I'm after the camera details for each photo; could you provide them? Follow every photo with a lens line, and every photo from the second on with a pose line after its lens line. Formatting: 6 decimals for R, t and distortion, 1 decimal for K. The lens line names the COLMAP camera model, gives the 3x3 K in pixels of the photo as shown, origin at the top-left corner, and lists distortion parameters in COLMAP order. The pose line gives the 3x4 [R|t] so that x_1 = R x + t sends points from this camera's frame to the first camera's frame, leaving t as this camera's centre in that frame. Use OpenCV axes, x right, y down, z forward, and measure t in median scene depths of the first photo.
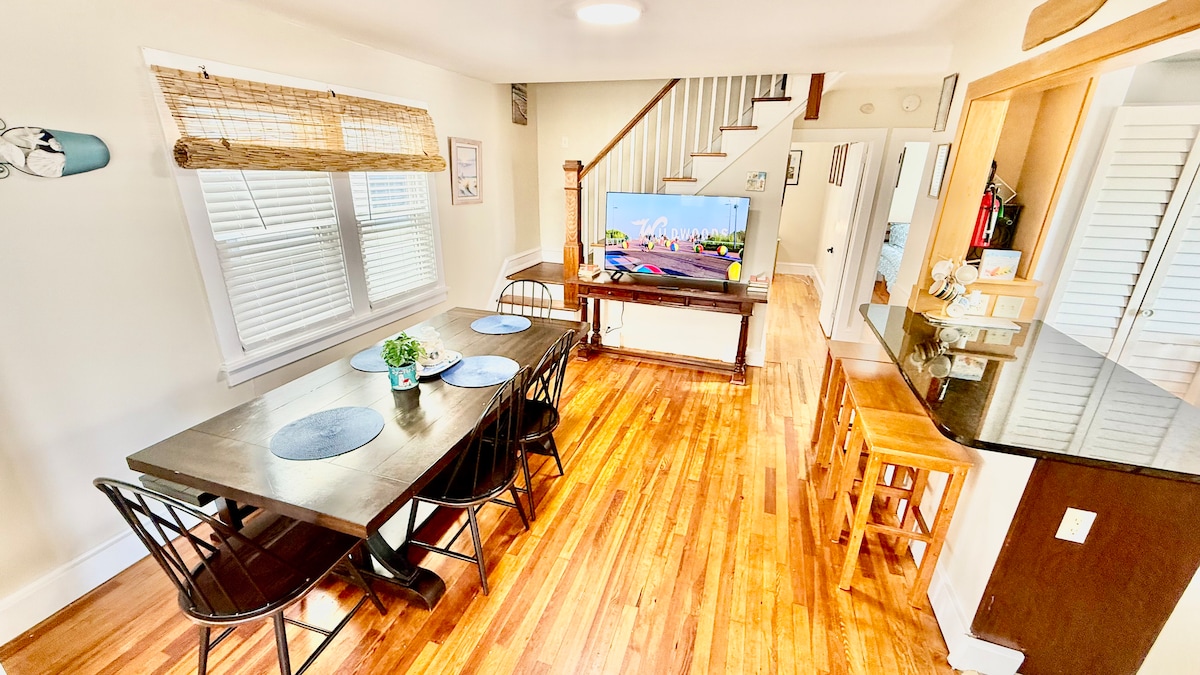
lens RADIAL K [[475.8, 0, 599.8], [0, 475.8, 336.0], [0, 0, 1]] dist [-0.001924, 0.000328]
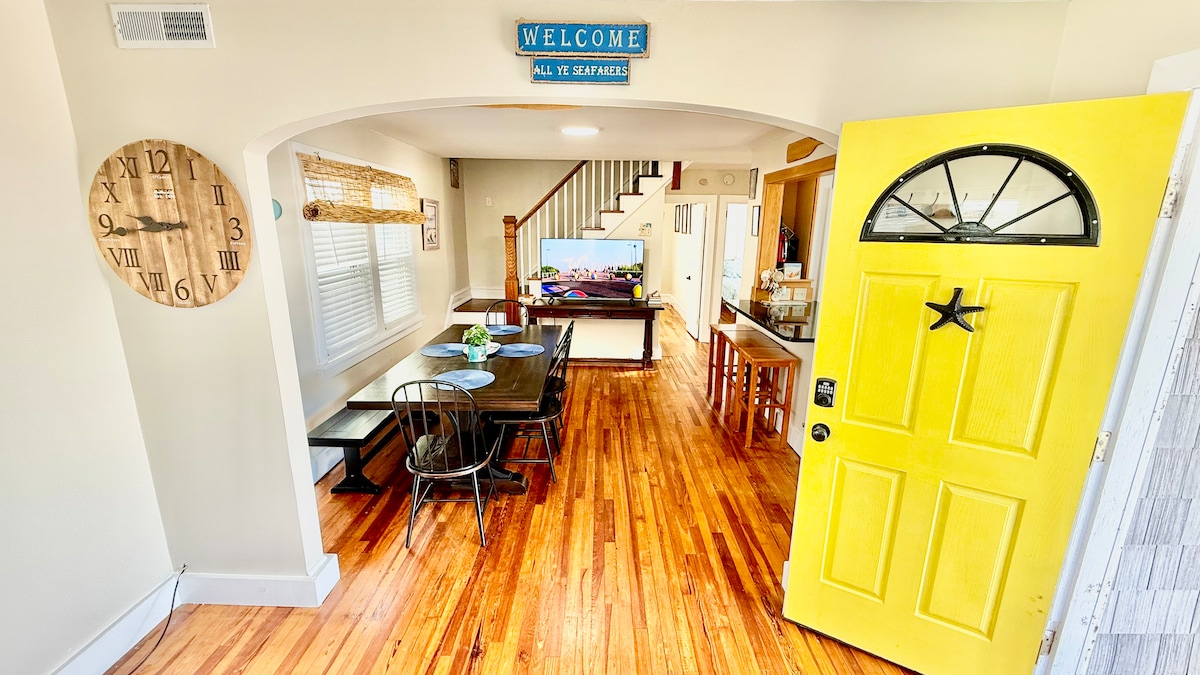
lens RADIAL K [[475.8, 0, 597.6], [0, 475.8, 335.2], [0, 0, 1]] dist [-0.001924, 0.000328]
pose [[0.949340, -0.078522, 0.304283, -0.343815], [0.111291, 0.989533, -0.091863, 0.140400], [-0.293884, 0.121073, 0.948142, -0.371442]]
